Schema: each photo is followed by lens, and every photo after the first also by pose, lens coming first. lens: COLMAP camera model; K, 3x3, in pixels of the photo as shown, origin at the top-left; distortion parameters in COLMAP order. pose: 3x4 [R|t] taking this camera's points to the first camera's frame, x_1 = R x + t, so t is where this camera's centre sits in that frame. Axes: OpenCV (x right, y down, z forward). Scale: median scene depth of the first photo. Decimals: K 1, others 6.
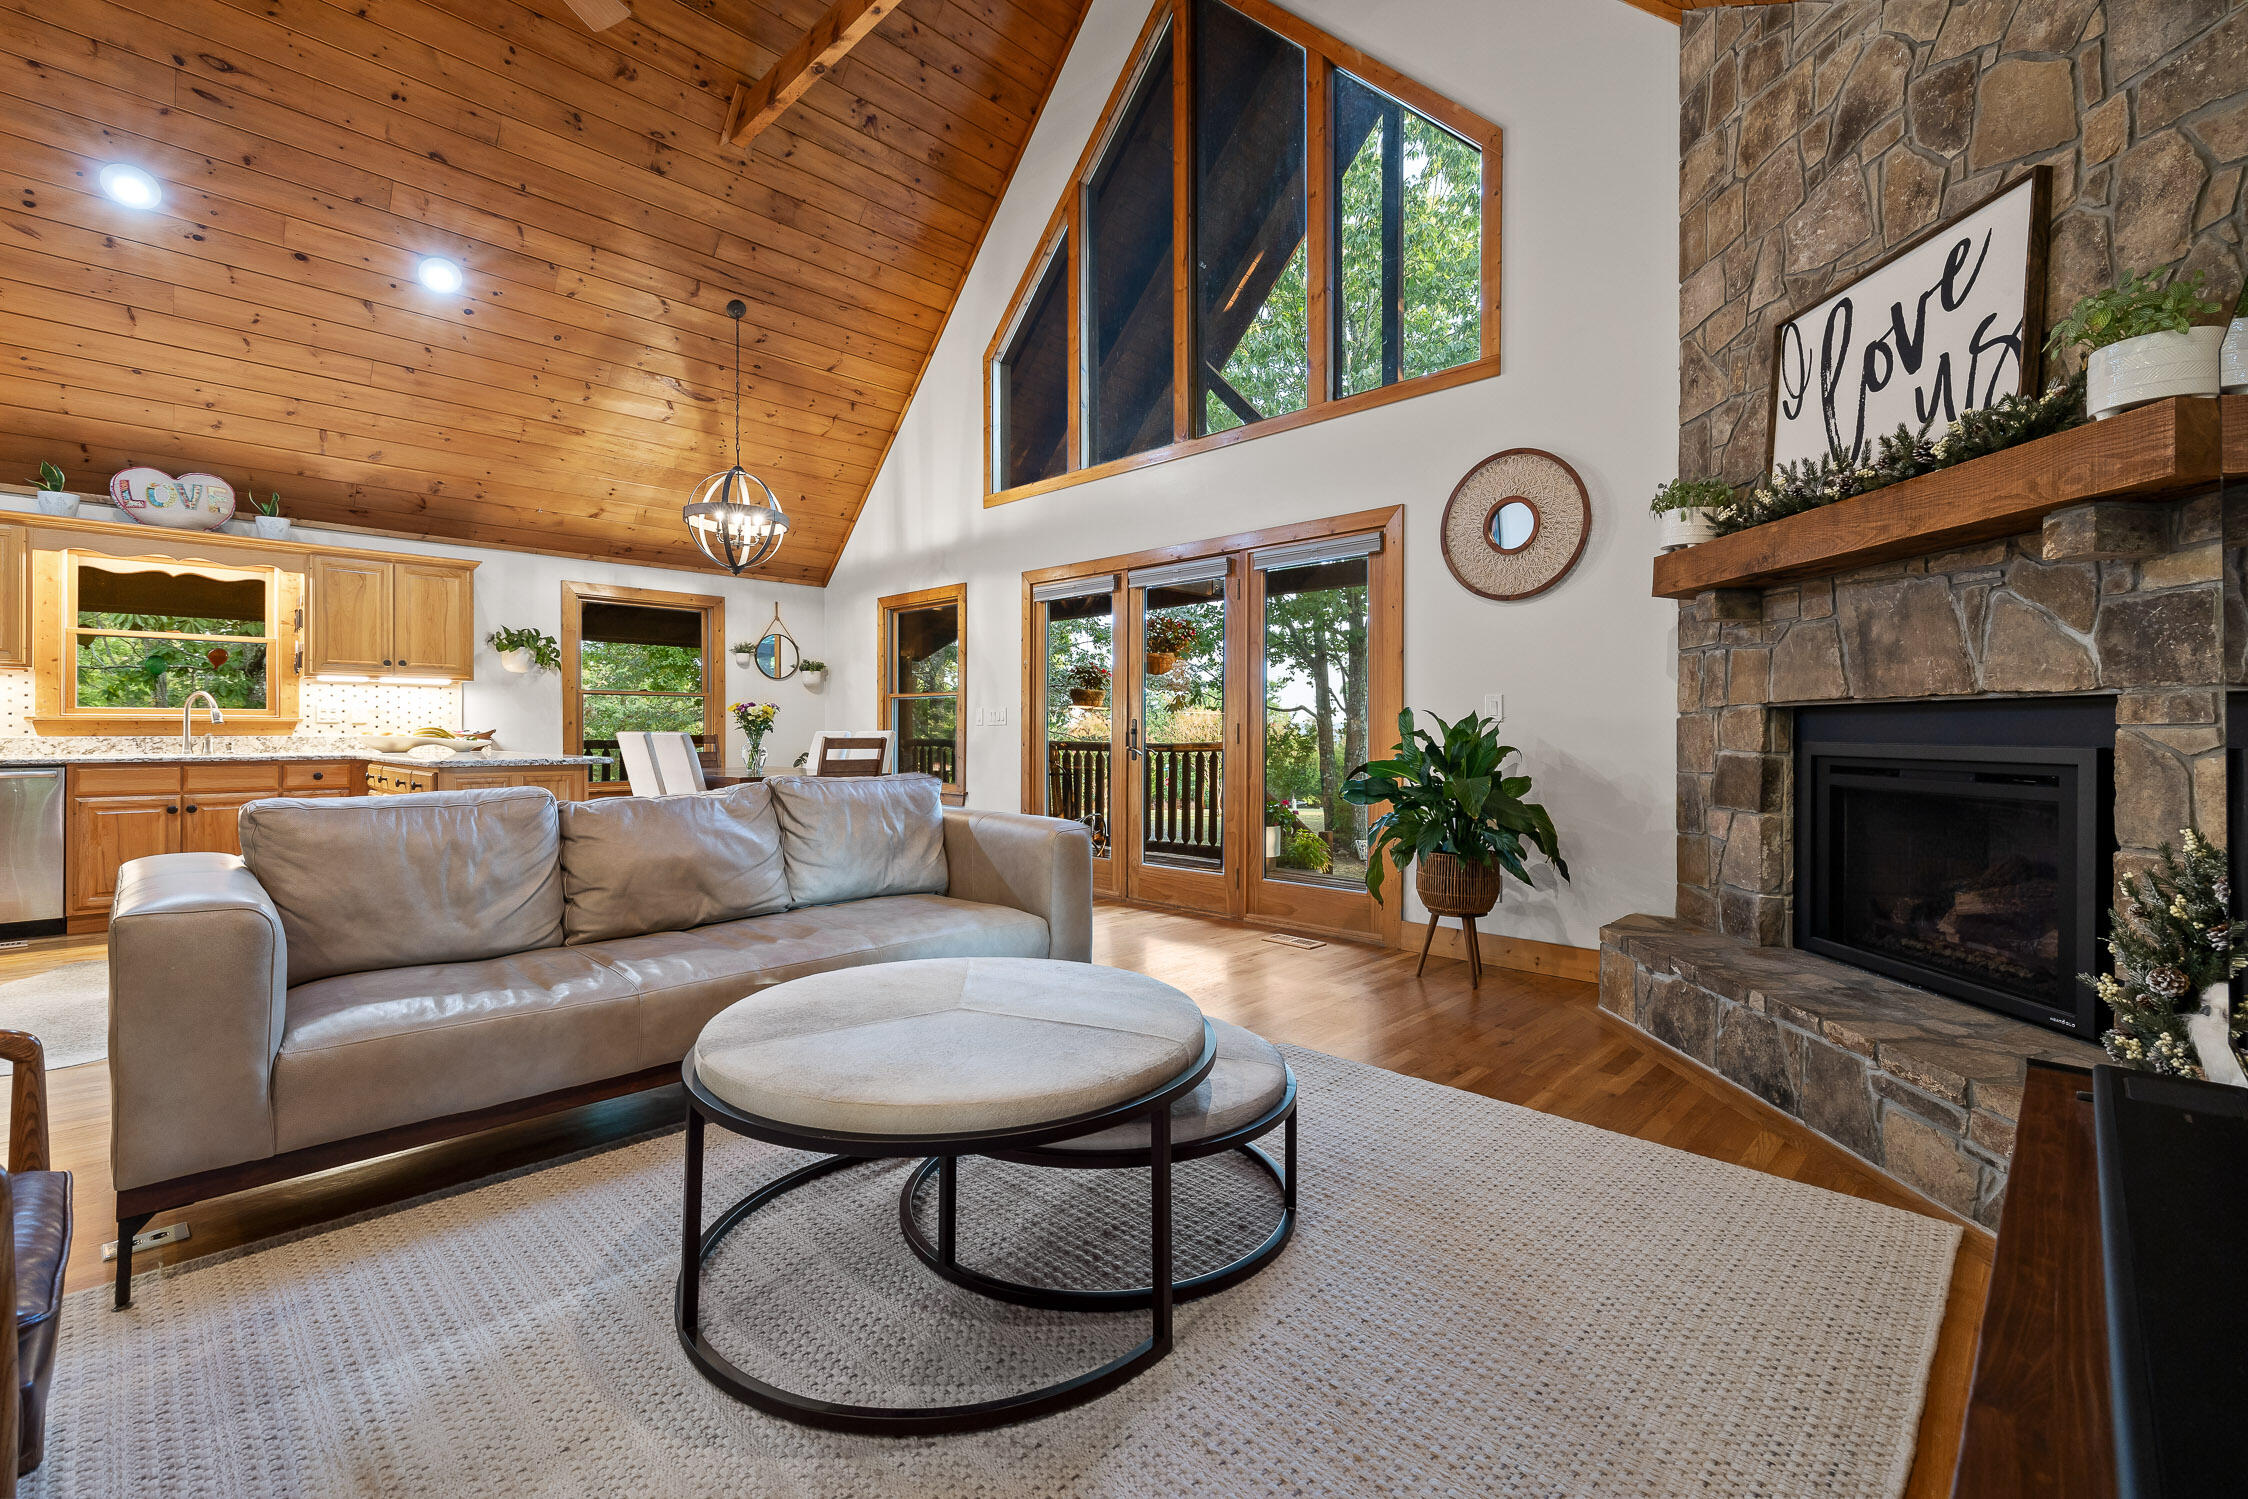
lens RADIAL K [[968.3, 0, 1123.6], [0, 968.3, 728.0], [0, 0, 1]] dist [0.002685, -0.000168]
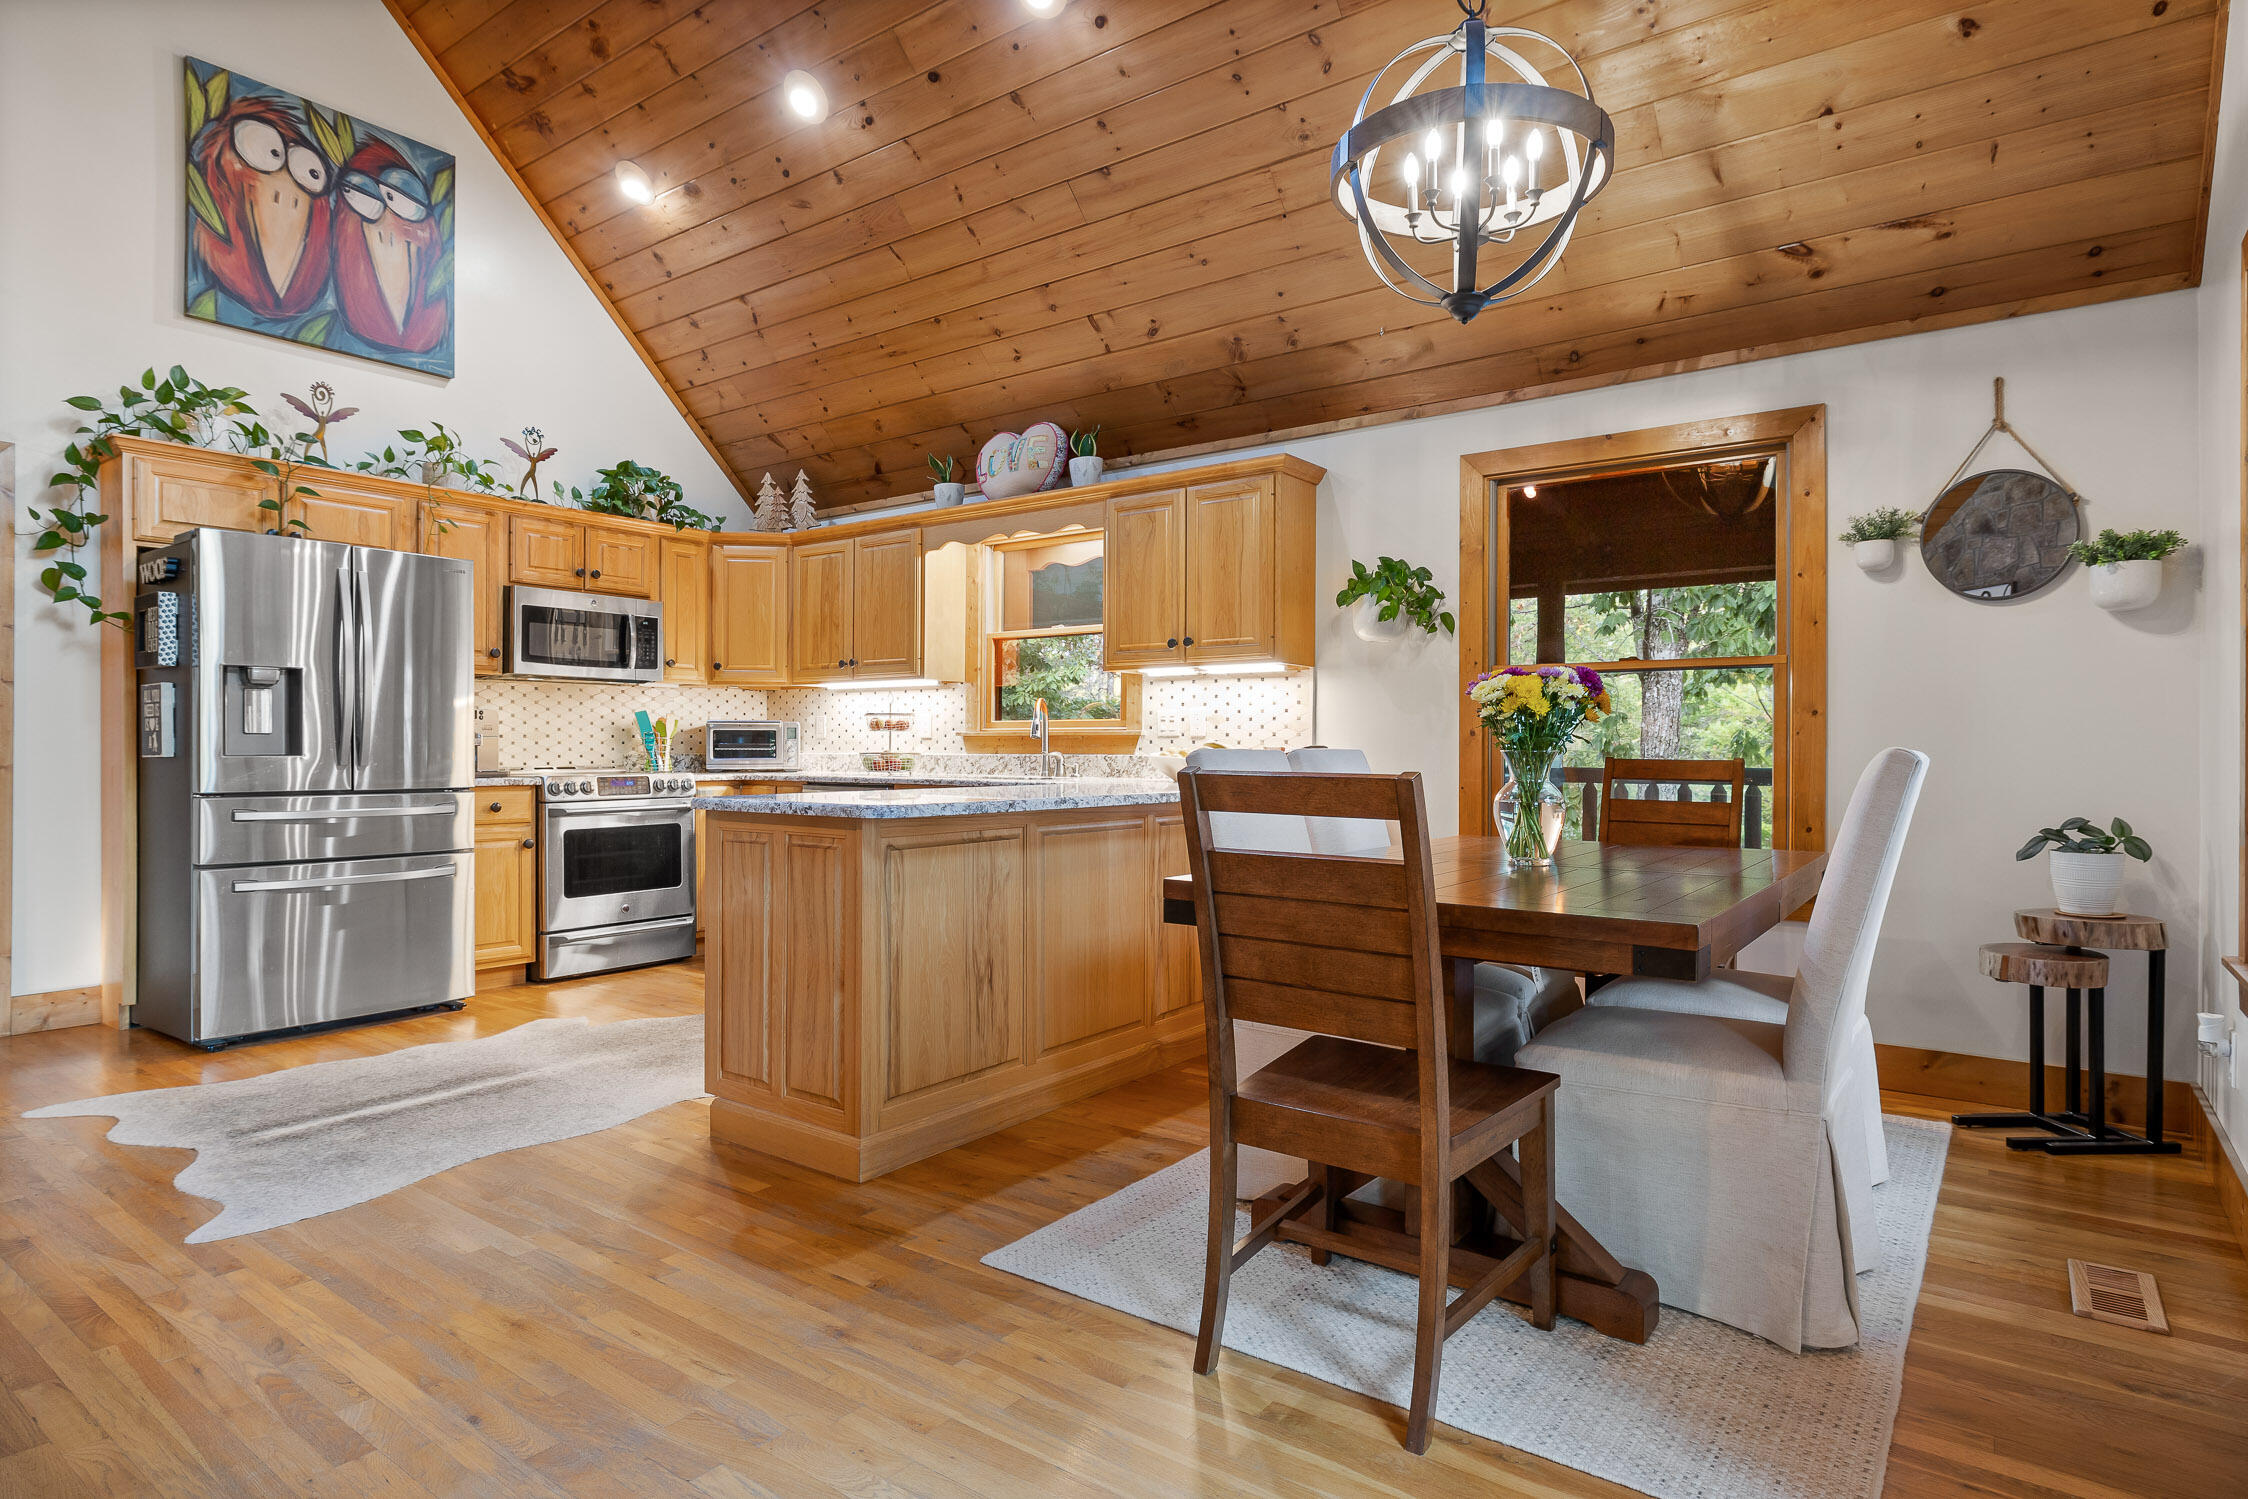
lens RADIAL K [[1207.2, 0, 1124.0], [0, 1207.2, 749.5], [0, 0, 1]] dist [-0.002174, -0.000396]
pose [[0.137243, 0.000526, -0.990537, 0.043921], [0.000423, 1.000000, 0.000590, 0.004352], [0.990537, -0.000500, 0.137242, 1.062409]]
